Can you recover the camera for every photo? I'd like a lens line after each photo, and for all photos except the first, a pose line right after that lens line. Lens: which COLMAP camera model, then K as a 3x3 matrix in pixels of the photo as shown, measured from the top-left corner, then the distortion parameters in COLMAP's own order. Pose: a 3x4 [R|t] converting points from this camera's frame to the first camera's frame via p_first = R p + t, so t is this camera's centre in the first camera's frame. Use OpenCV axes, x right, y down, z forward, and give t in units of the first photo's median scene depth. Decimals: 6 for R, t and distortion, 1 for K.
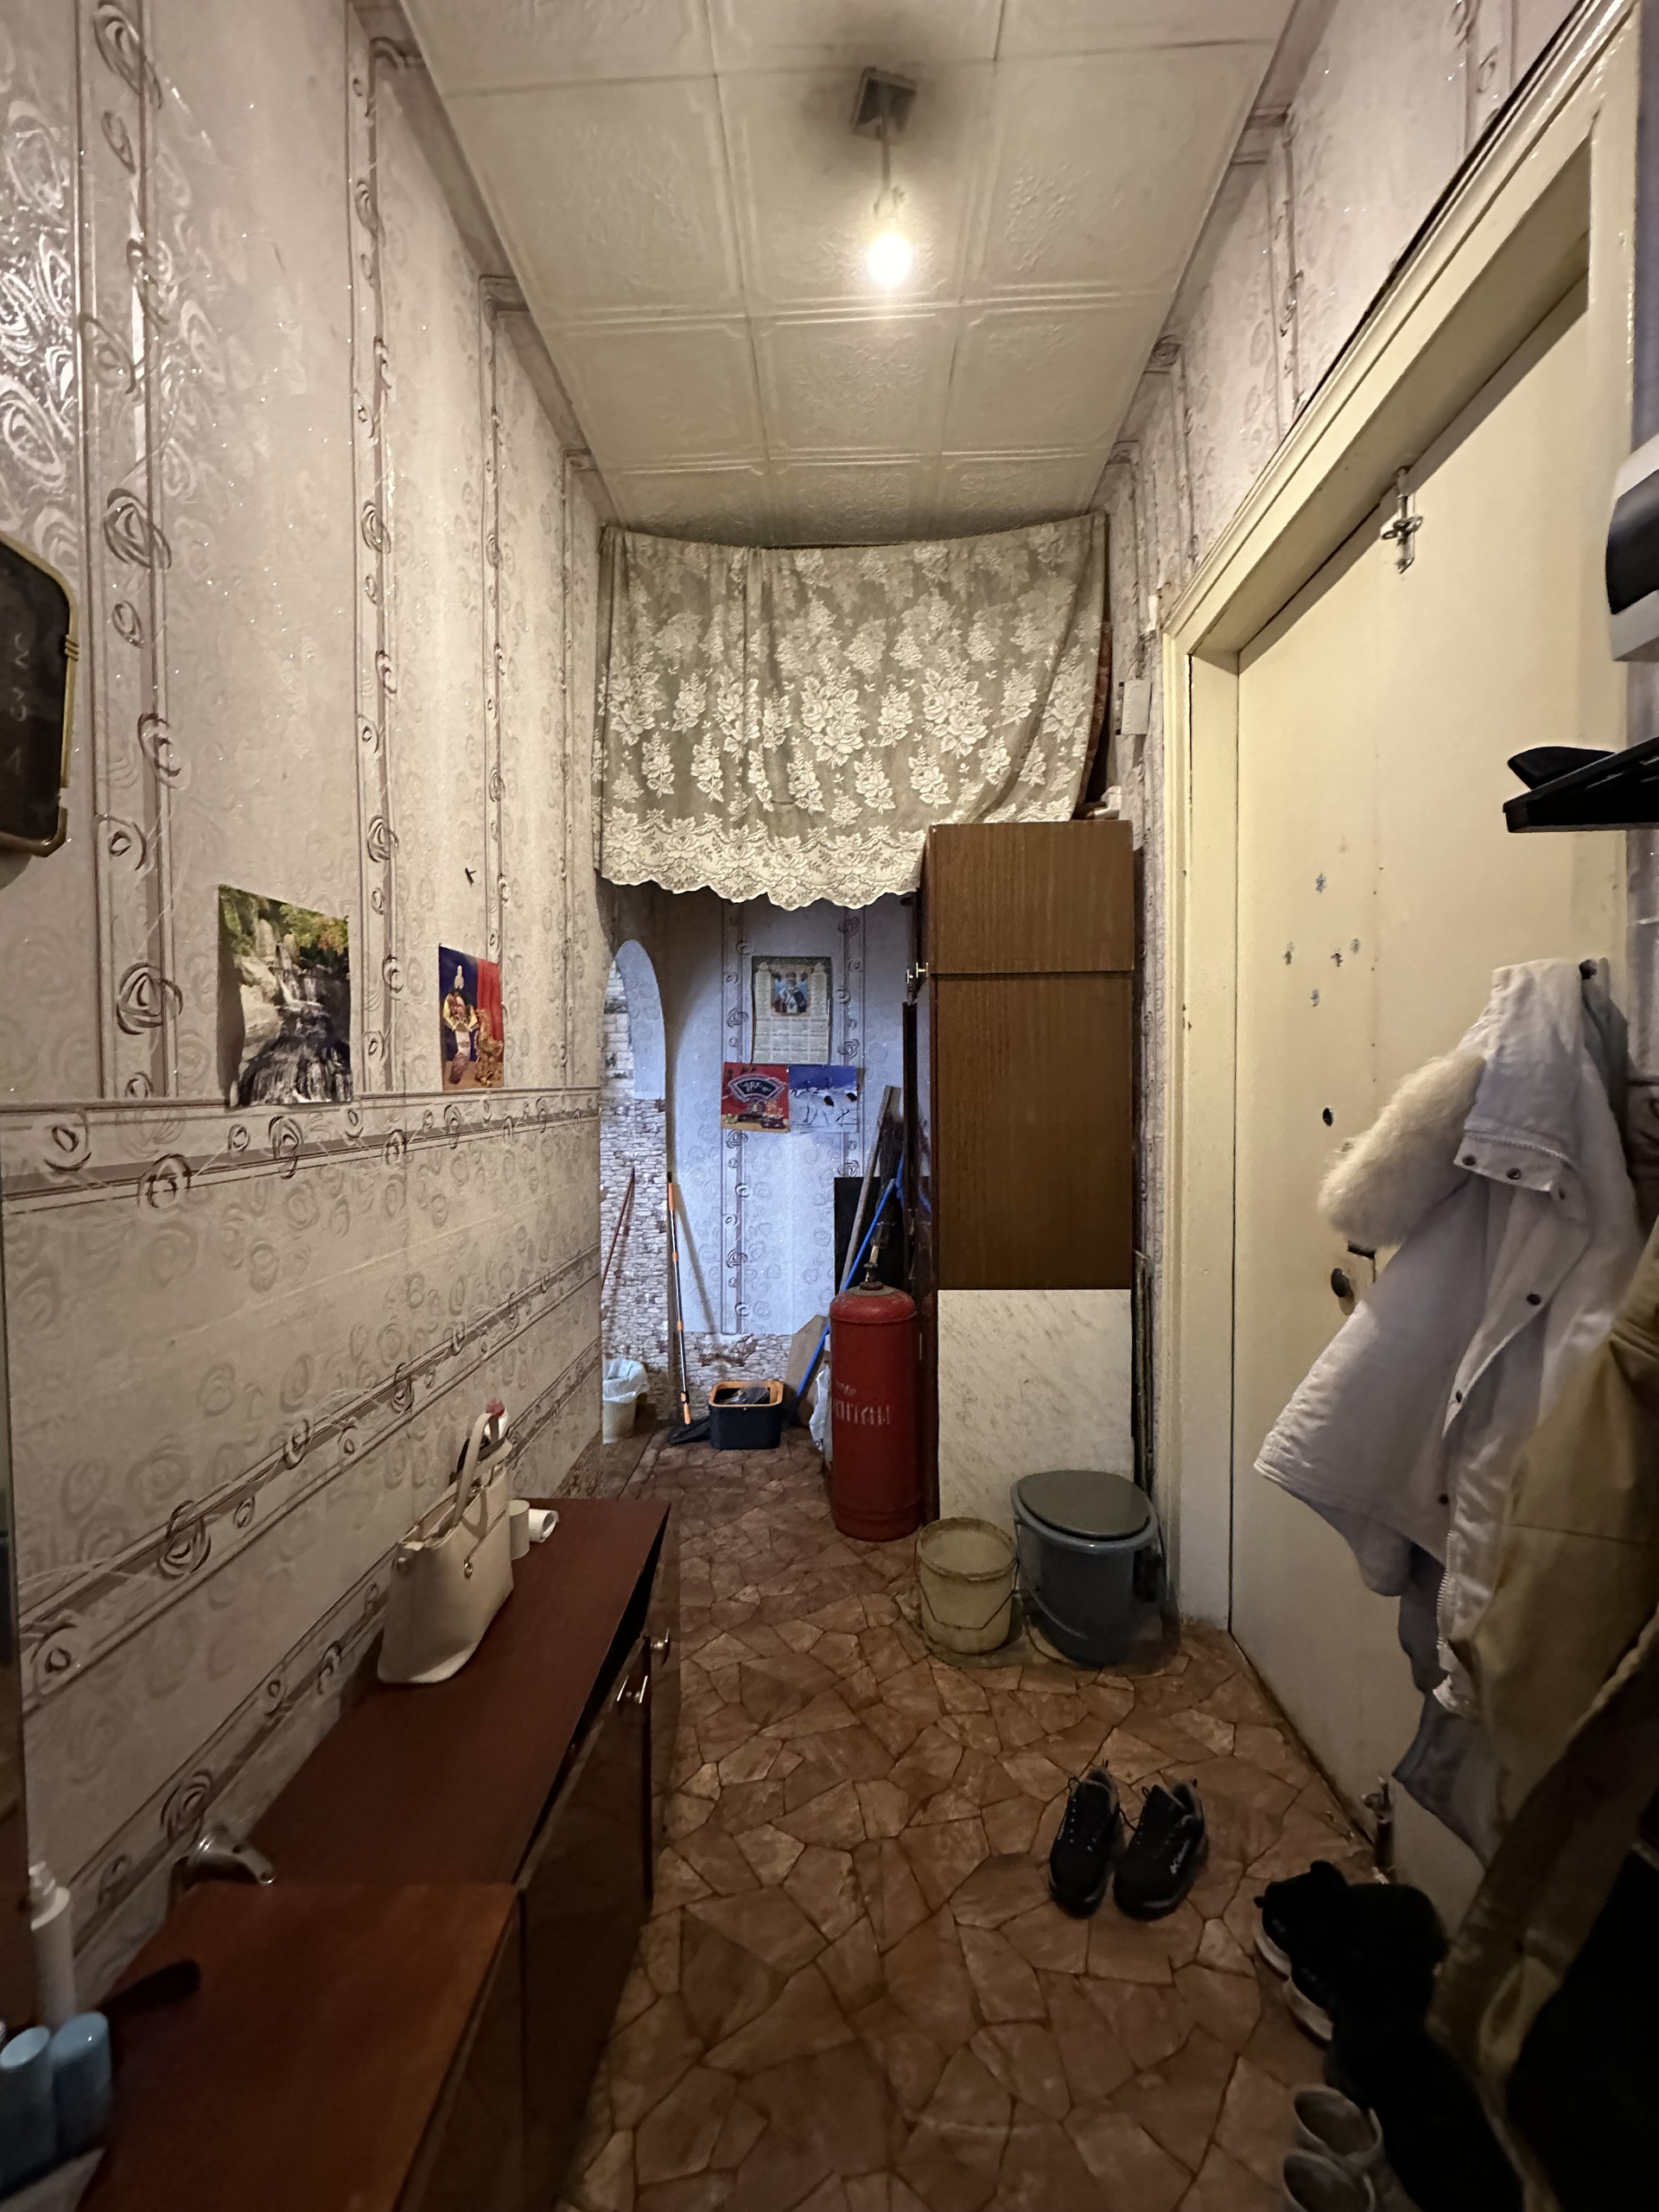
lens RADIAL K [[879.5, 0, 829.5], [0, 879.5, 1106.0], [0, 0, 1]] dist [-0.003411, 0.000147]
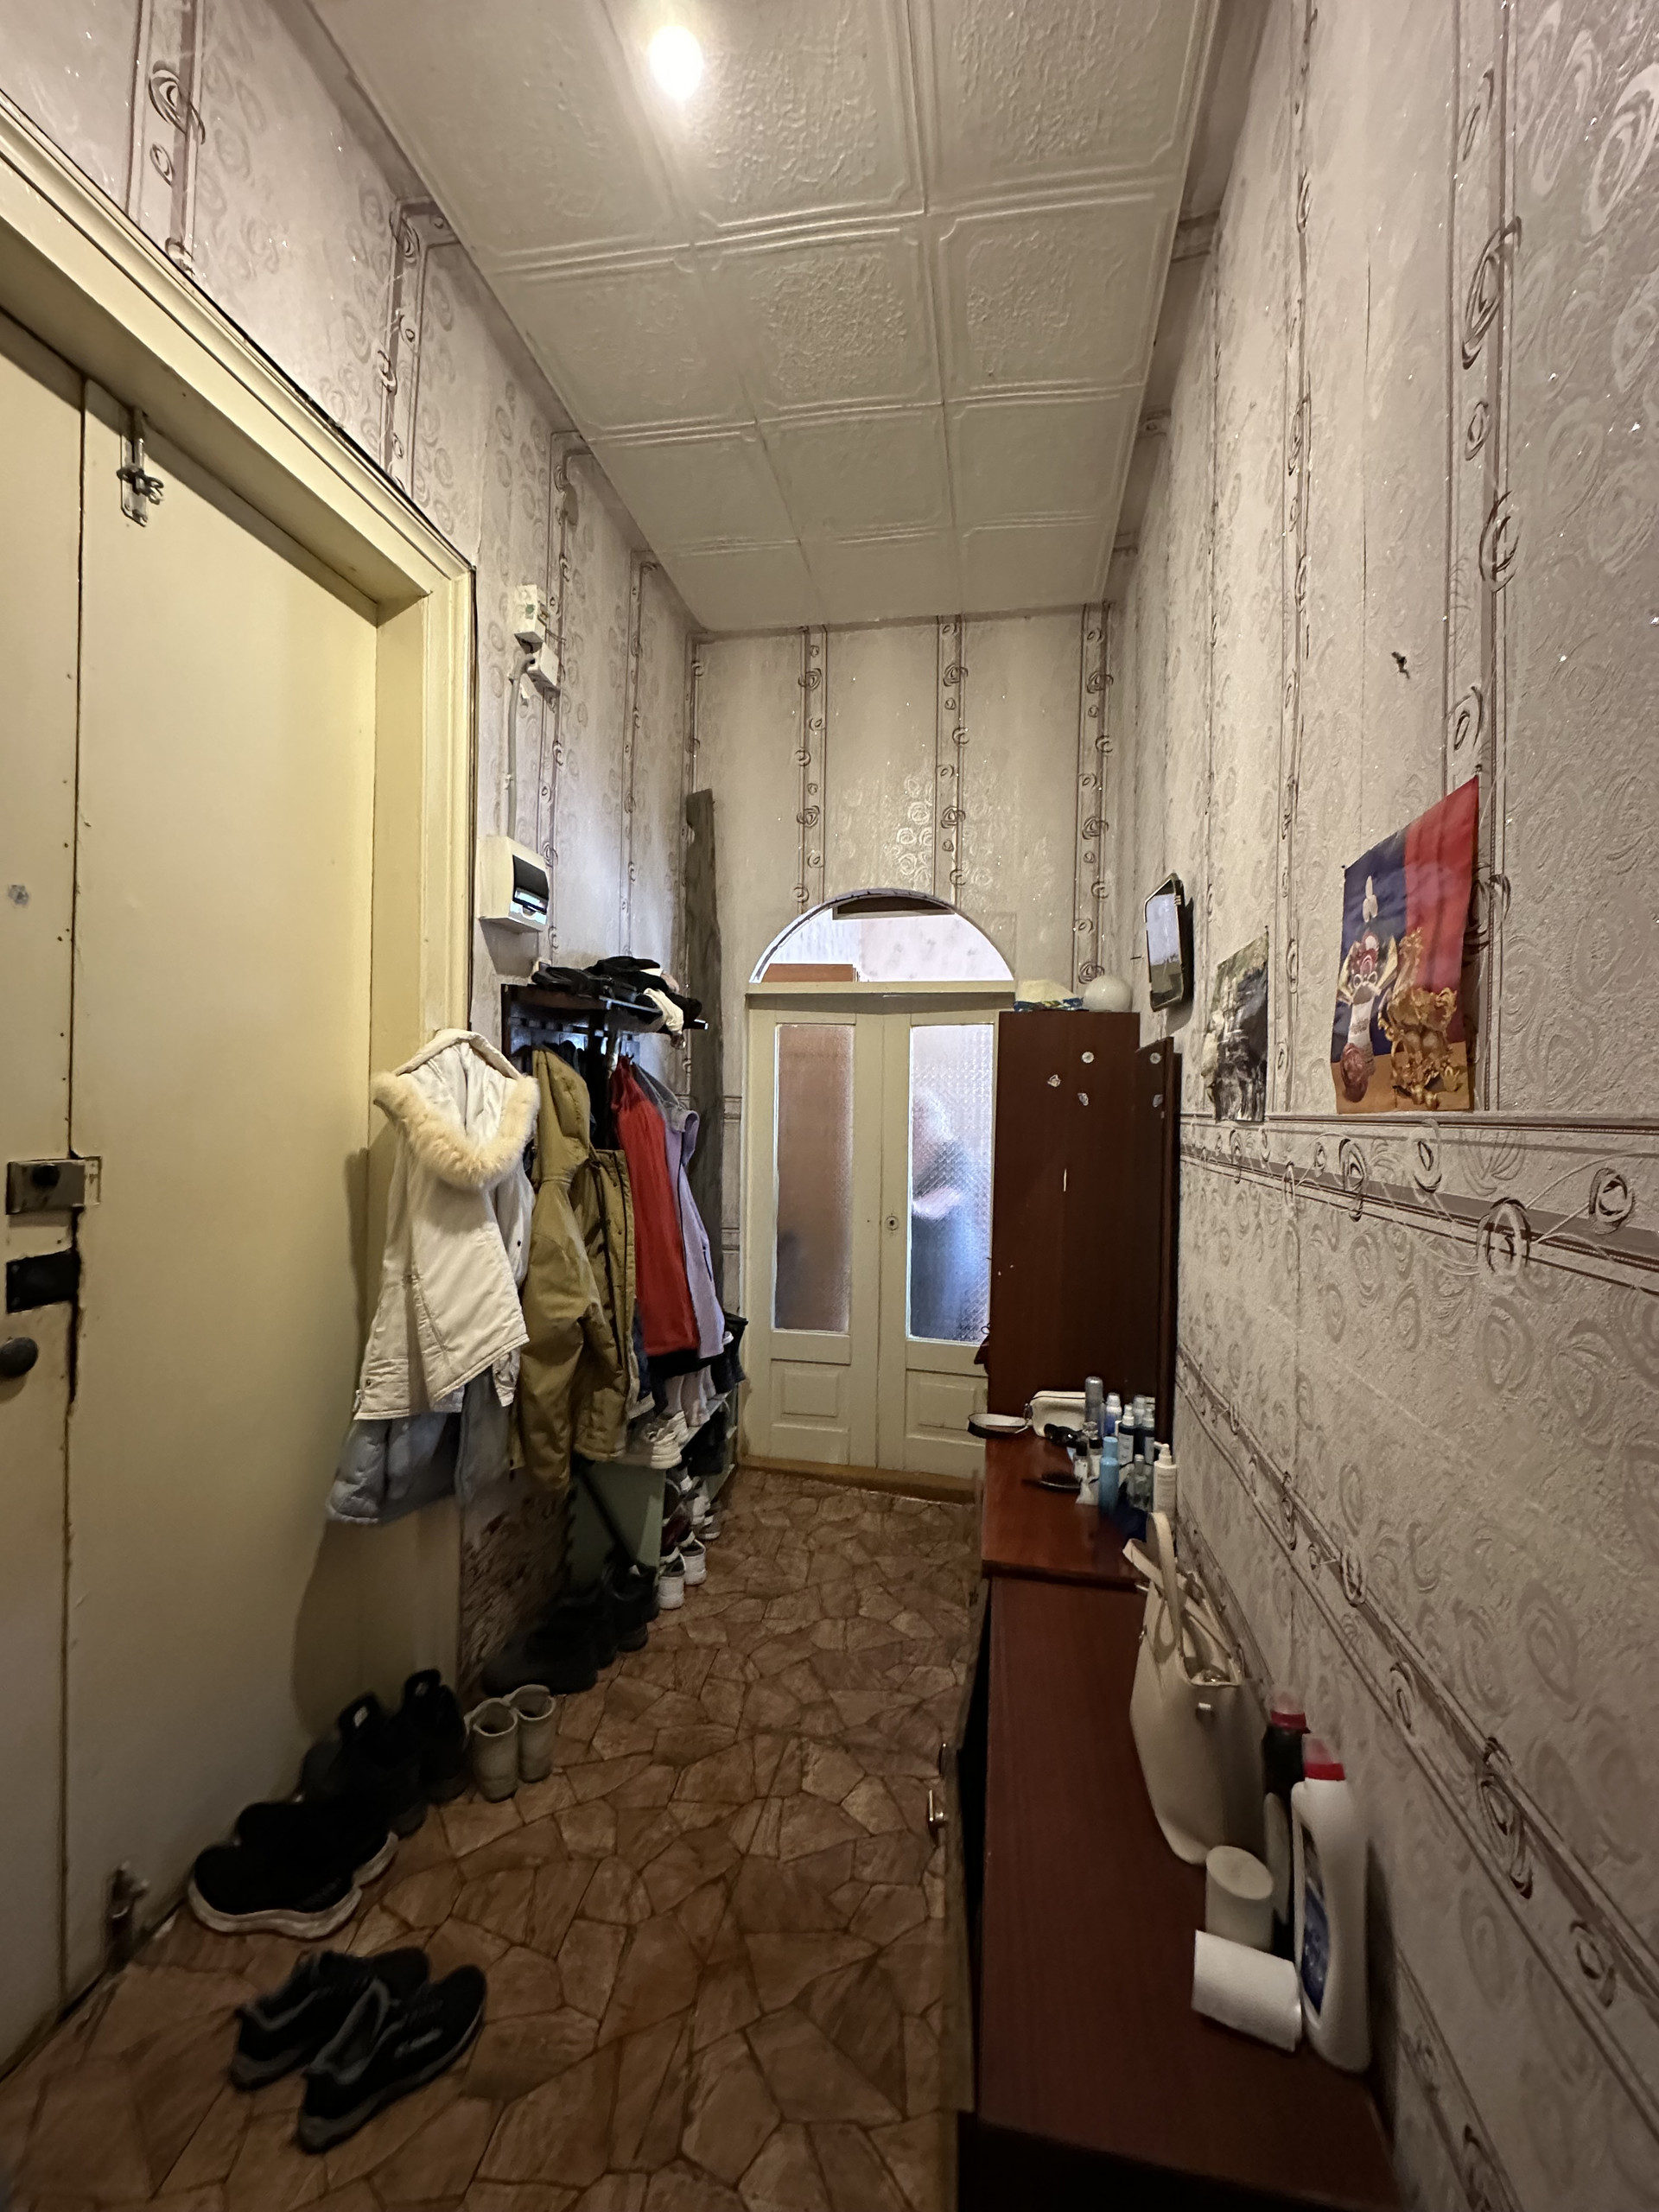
lens RADIAL K [[879.5, 0, 829.5], [0, 879.5, 1106.0], [0, 0, 1]] dist [-0.003411, 0.000147]
pose [[-0.985217, -0.008897, 0.171080, -0.223917], [-0.002561, 0.999304, 0.037221, -0.049167], [-0.171292, 0.036233, -0.984554, 1.724334]]
